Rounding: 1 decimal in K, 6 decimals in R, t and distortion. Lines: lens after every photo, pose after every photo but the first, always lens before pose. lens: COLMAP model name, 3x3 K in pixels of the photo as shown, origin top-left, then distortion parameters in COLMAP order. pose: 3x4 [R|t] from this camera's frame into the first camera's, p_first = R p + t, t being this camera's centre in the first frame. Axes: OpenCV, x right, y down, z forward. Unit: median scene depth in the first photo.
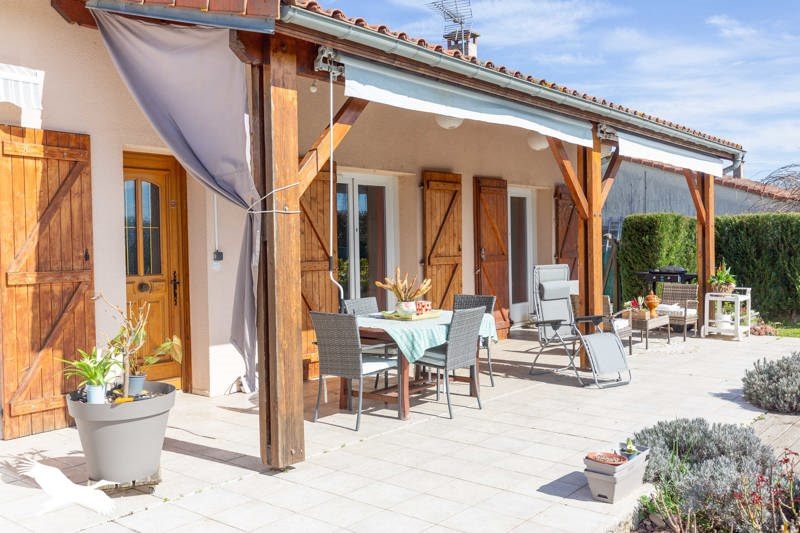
lens RADIAL K [[772.5, 0, 400.0], [0, 772.5, 266.5], [0, 0, 1]] dist [0.003738, 0.002765]
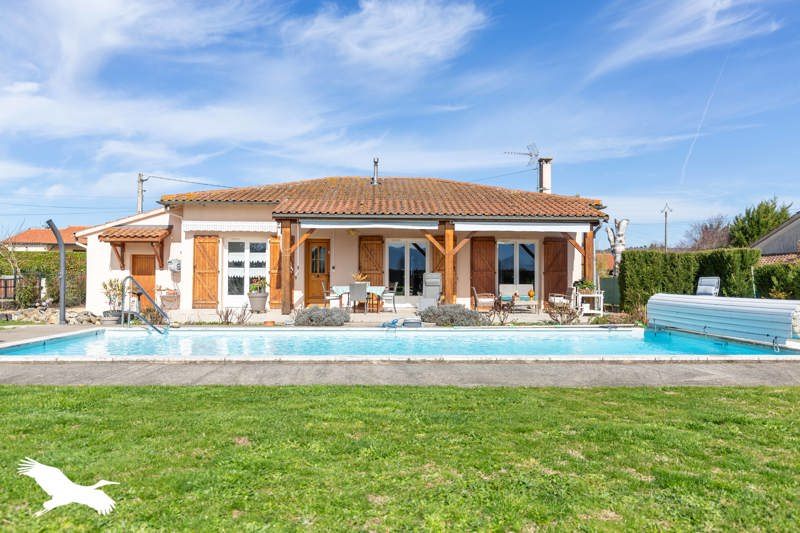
lens RADIAL K [[625.1, 0, 400.0], [0, 625.1, 266.5], [0, 0, 1]] dist [-0.000974, -0.002981]
pose [[0.655785, 0.003686, -0.754939, 2.060484], [-0.035913, 0.999008, -0.026318, 0.043504], [0.754093, 0.044371, 0.655267, -0.586301]]
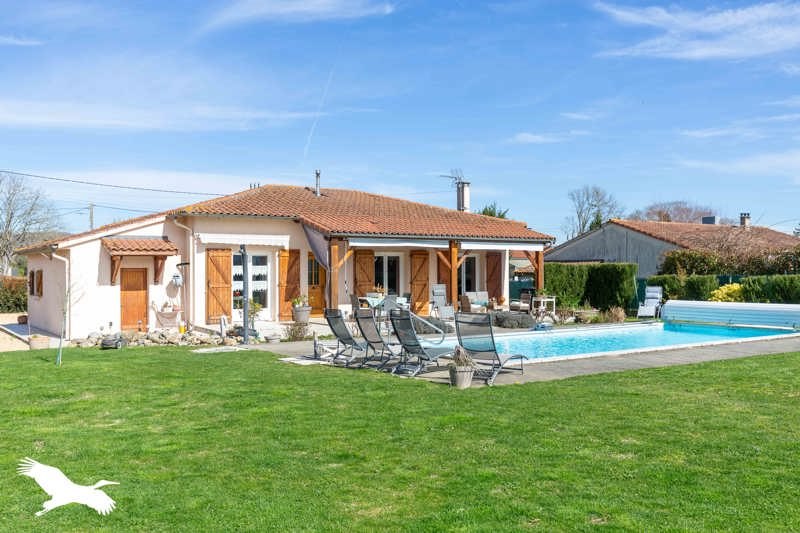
lens RADIAL K [[756.0, 0, 400.0], [0, 756.0, 266.5], [0, 0, 1]] dist [0.012959, 0.004638]
pose [[0.959573, 0.010117, -0.281277, 1.066140], [-0.018497, 0.999460, -0.027152, 0.013962], [0.280850, 0.031257, 0.959243, -2.320242]]
